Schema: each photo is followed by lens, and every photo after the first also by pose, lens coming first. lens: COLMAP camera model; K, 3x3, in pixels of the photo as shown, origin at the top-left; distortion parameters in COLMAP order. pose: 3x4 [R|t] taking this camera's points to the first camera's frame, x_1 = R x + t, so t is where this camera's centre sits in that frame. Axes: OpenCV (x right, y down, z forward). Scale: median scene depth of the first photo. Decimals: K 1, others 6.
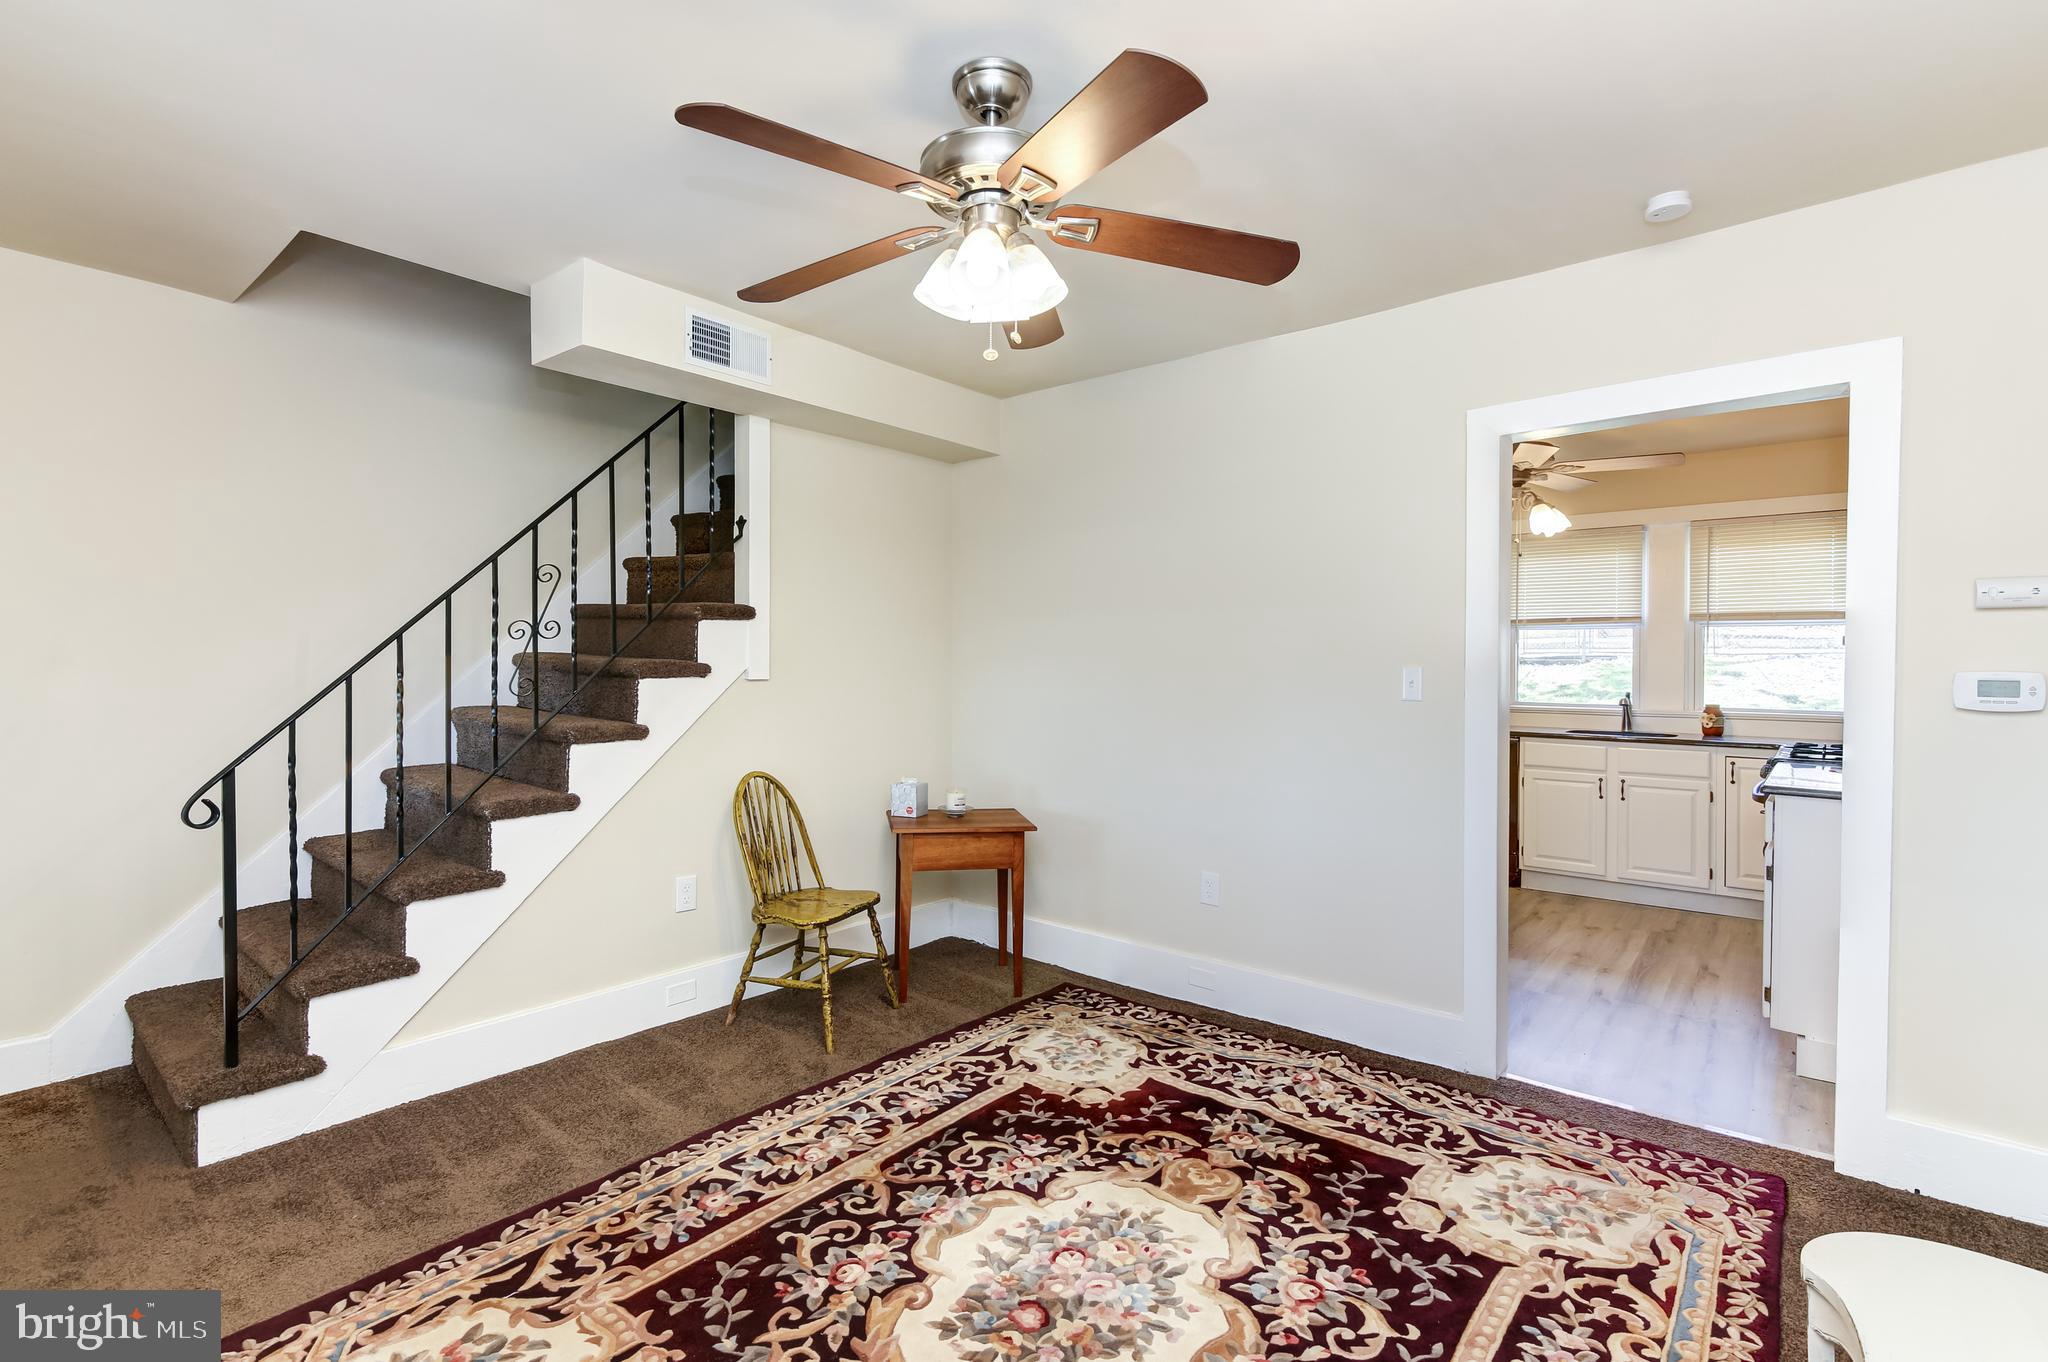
lens RADIAL K [[942.5, 0, 1019.3], [0, 942.5, 666.0], [0, 0, 1]] dist [0.004276, 0.000599]
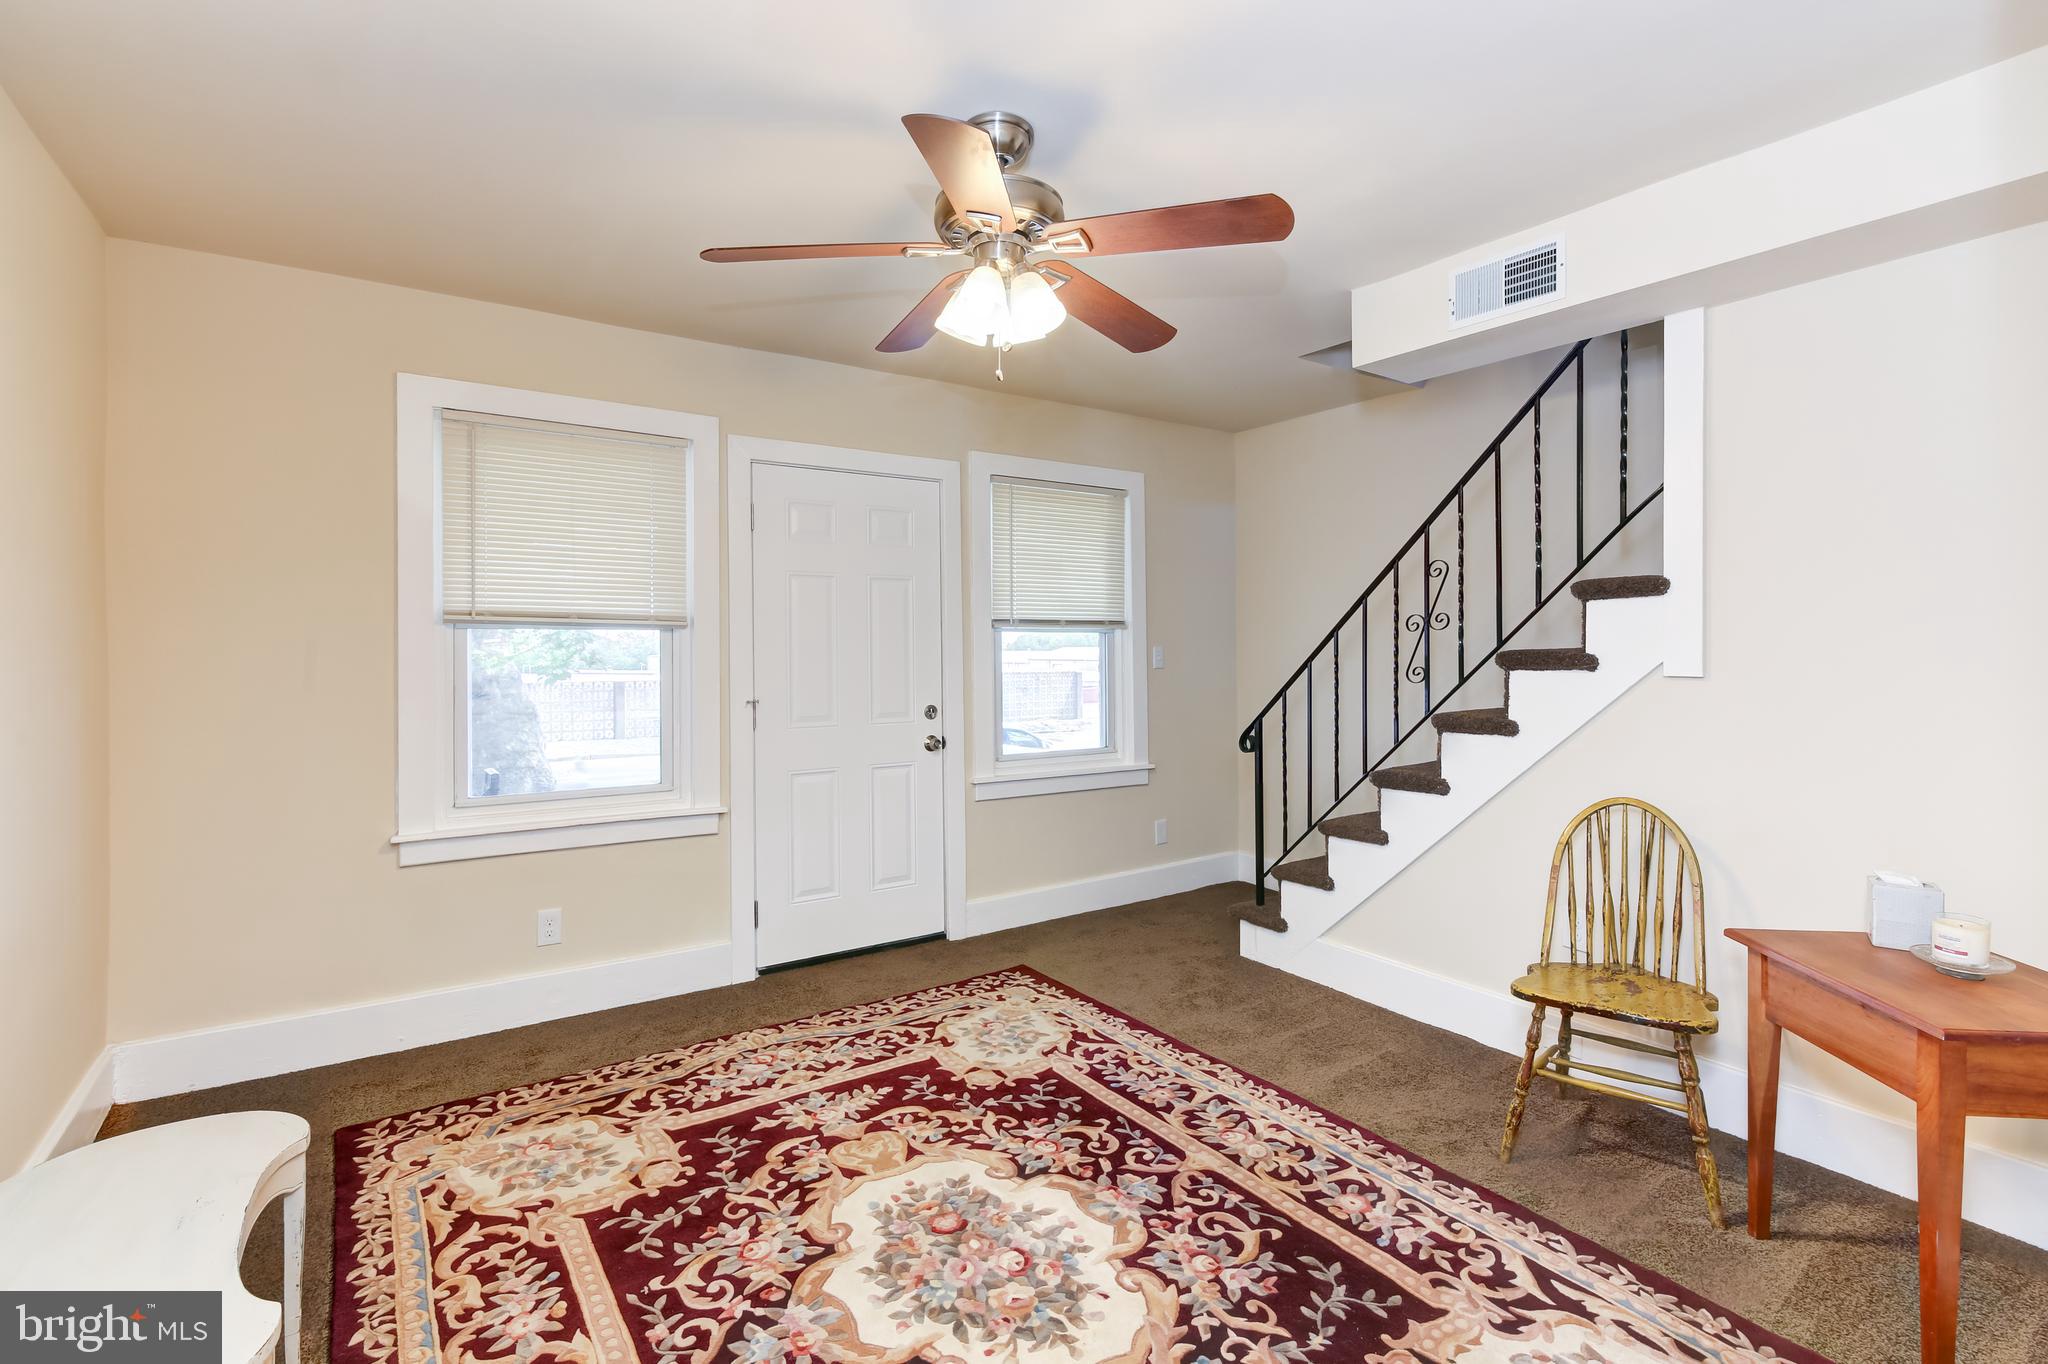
lens RADIAL K [[942.5, 0, 1018.6], [0, 942.5, 663.3], [0, 0, 1]] dist [0.004276, 0.000599]
pose [[-0.266985, 0.010589, -0.963643, 0.808112], [-0.005406, 0.999907, 0.012486, -0.003500], [0.963686, 0.008543, -0.266903, 1.030868]]
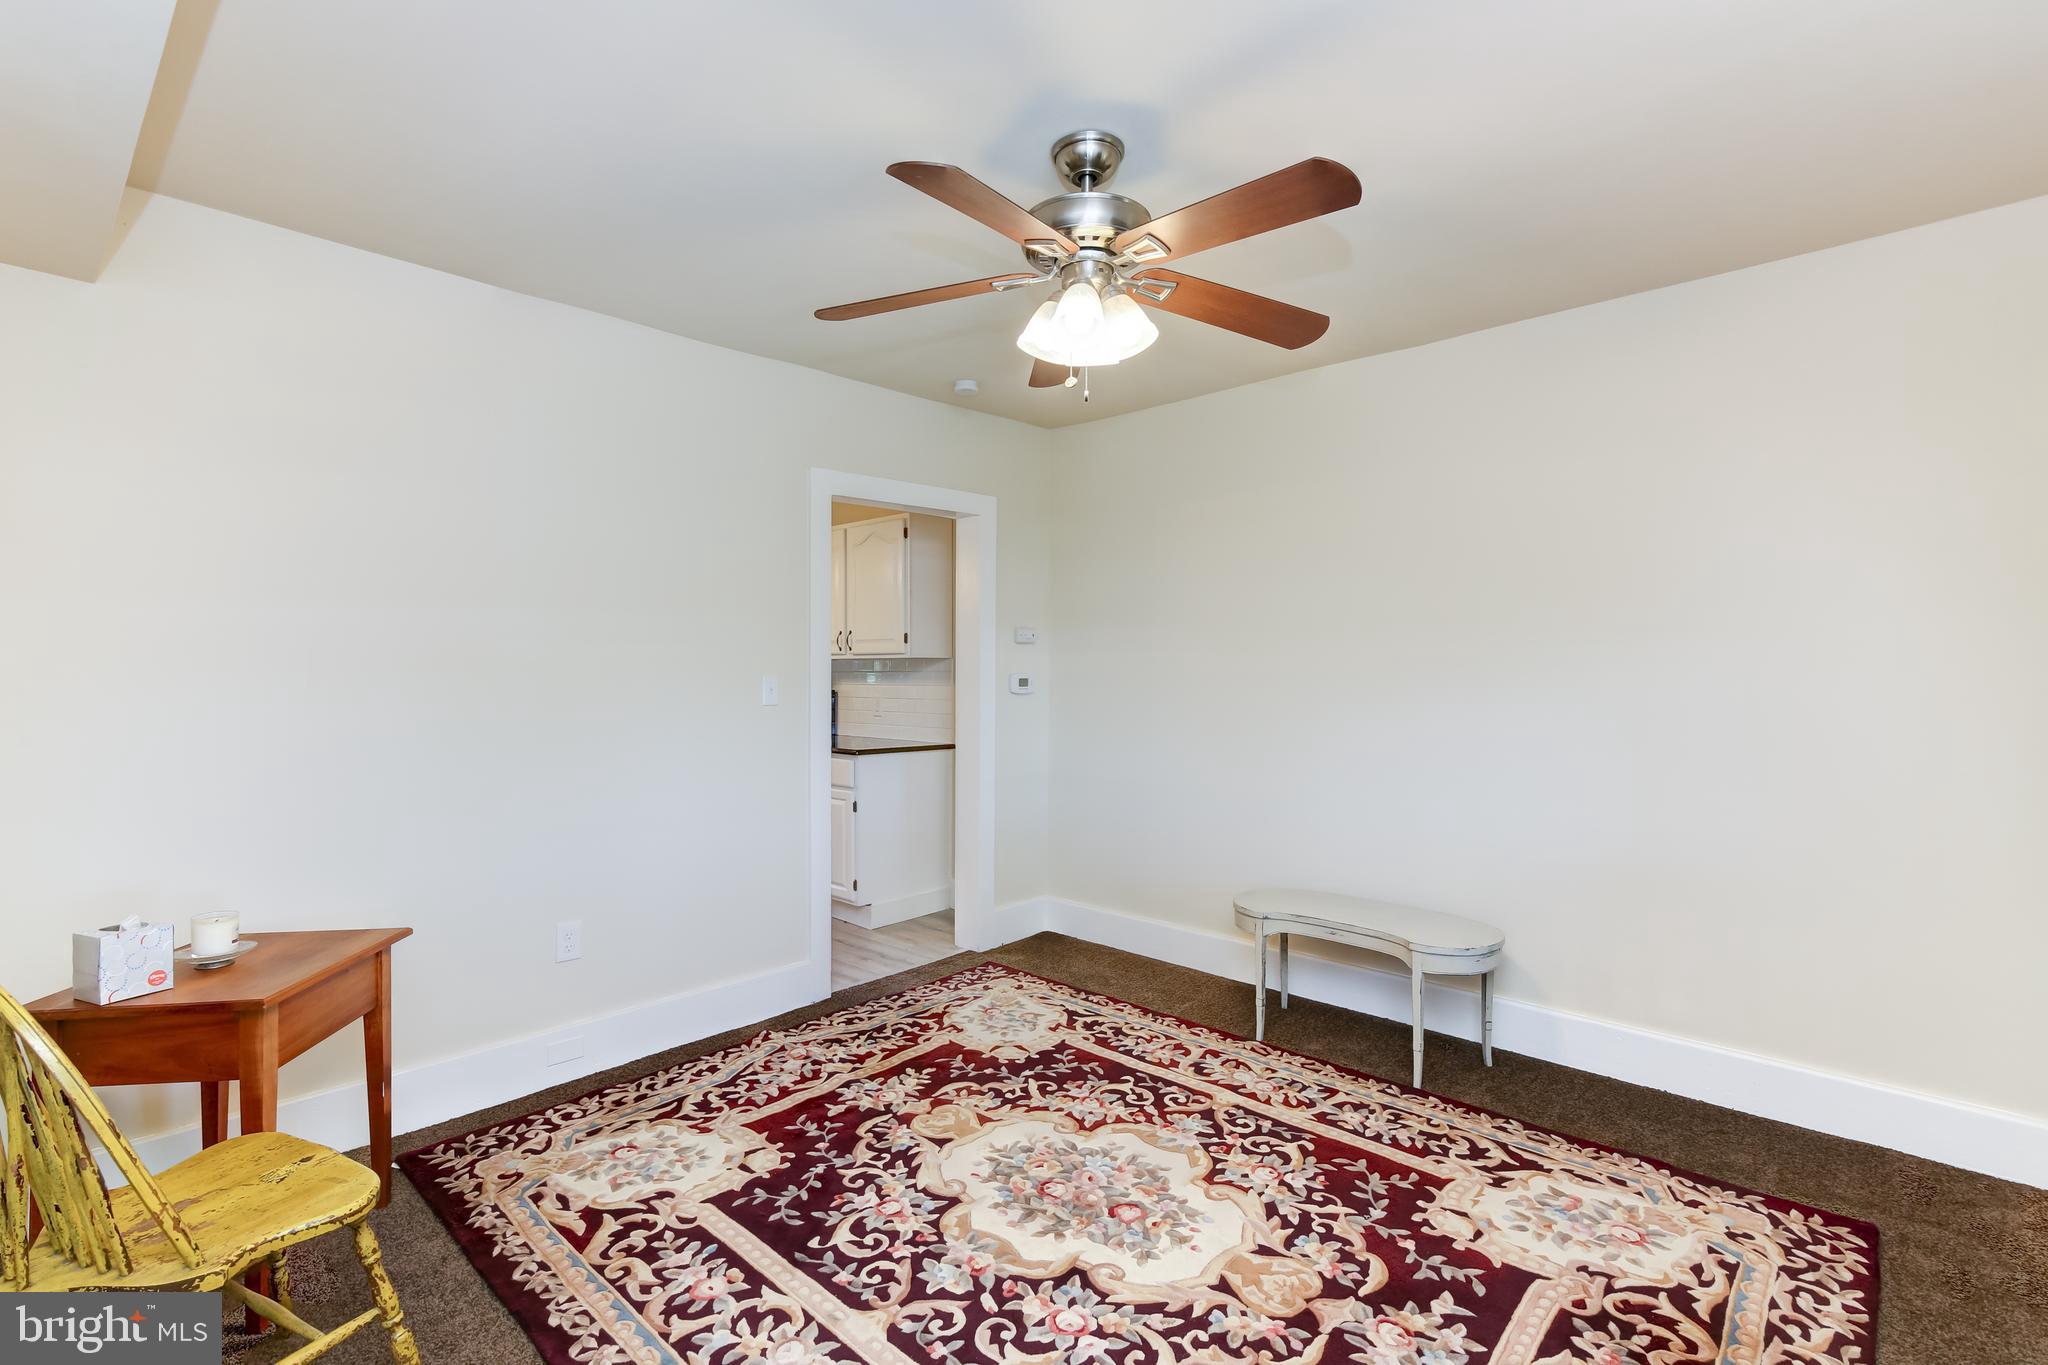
lens RADIAL K [[942.5, 0, 1023.3], [0, 942.5, 670.6], [0, 0, 1]] dist [0.004276, 0.000599]
pose [[0.059058, -0.005340, 0.998240, -0.894645], [0.007695, 0.999958, 0.004894, -0.009203], [-0.998225, 0.007392, 0.059097, 0.788020]]
